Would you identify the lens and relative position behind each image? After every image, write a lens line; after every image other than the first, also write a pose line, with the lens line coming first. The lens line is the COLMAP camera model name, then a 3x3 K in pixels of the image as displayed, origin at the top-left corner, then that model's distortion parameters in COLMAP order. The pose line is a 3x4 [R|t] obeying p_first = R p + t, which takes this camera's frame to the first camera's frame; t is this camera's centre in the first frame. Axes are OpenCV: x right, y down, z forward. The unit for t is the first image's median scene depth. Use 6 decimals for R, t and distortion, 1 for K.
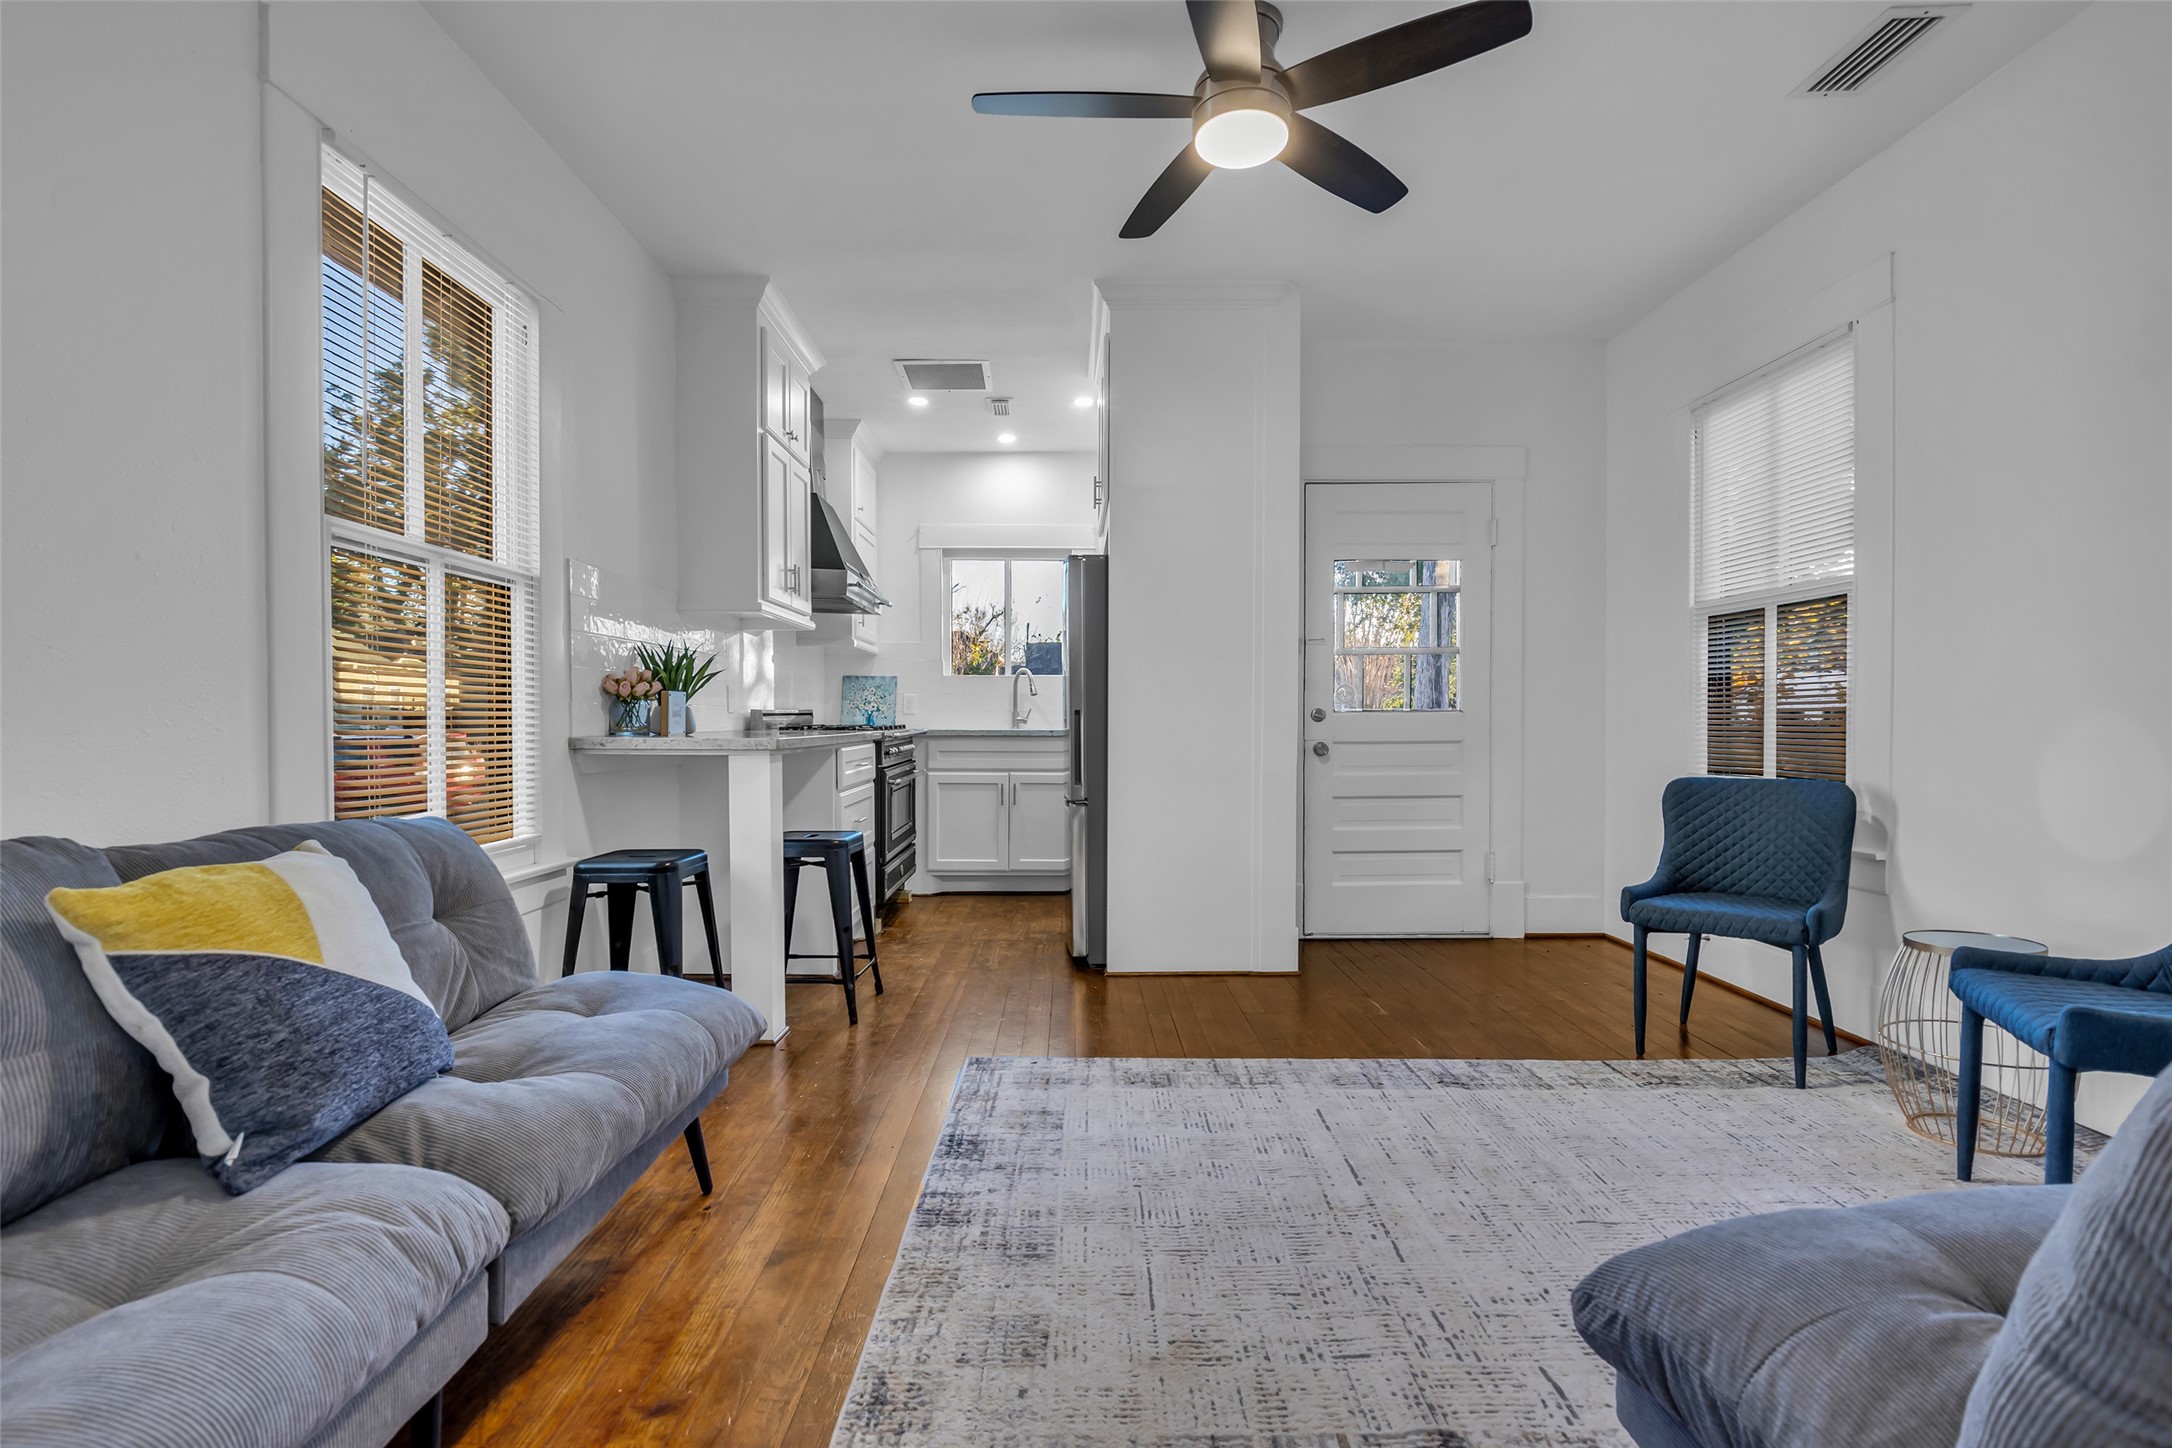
lens RADIAL K [[992.2, 0, 1096.1], [0, 992.2, 730.2], [0, 0, 1]] dist [-0.009074, 0.000905]
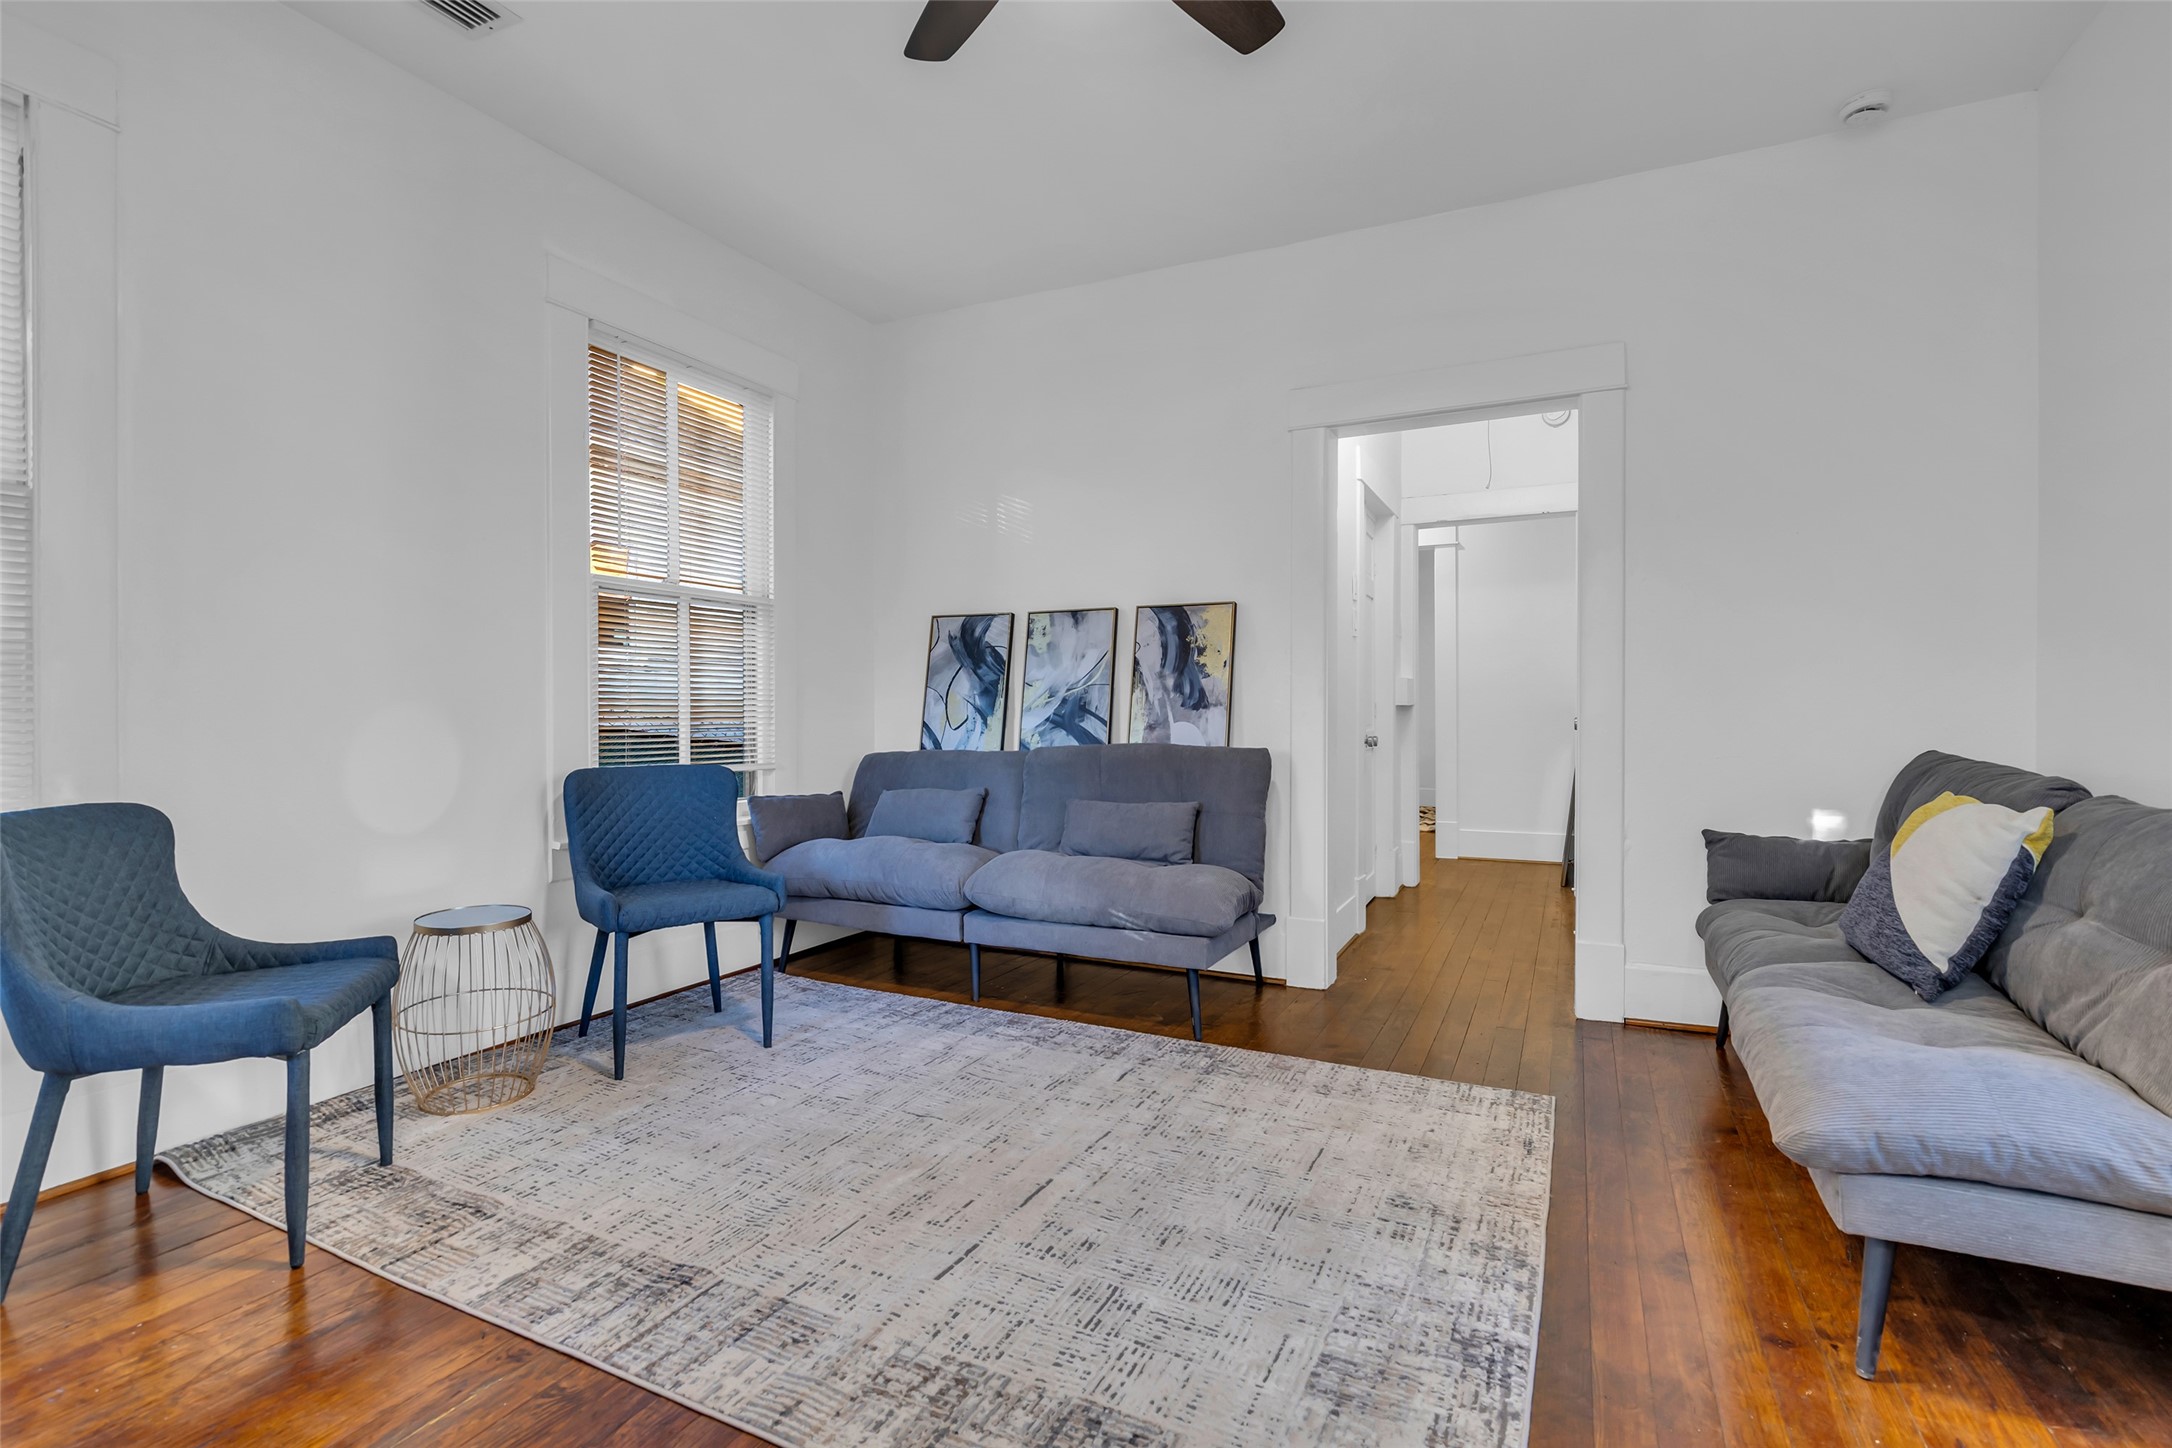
lens RADIAL K [[992.2, 0, 1096.1], [0, 992.2, 730.2], [0, 0, 1]] dist [-0.009074, 0.000905]
pose [[-0.891963, -0.011923, 0.451951, -0.189449], [0.005450, 0.999296, 0.037118, -0.021940], [-0.452076, 0.035571, -0.891270, 1.640193]]
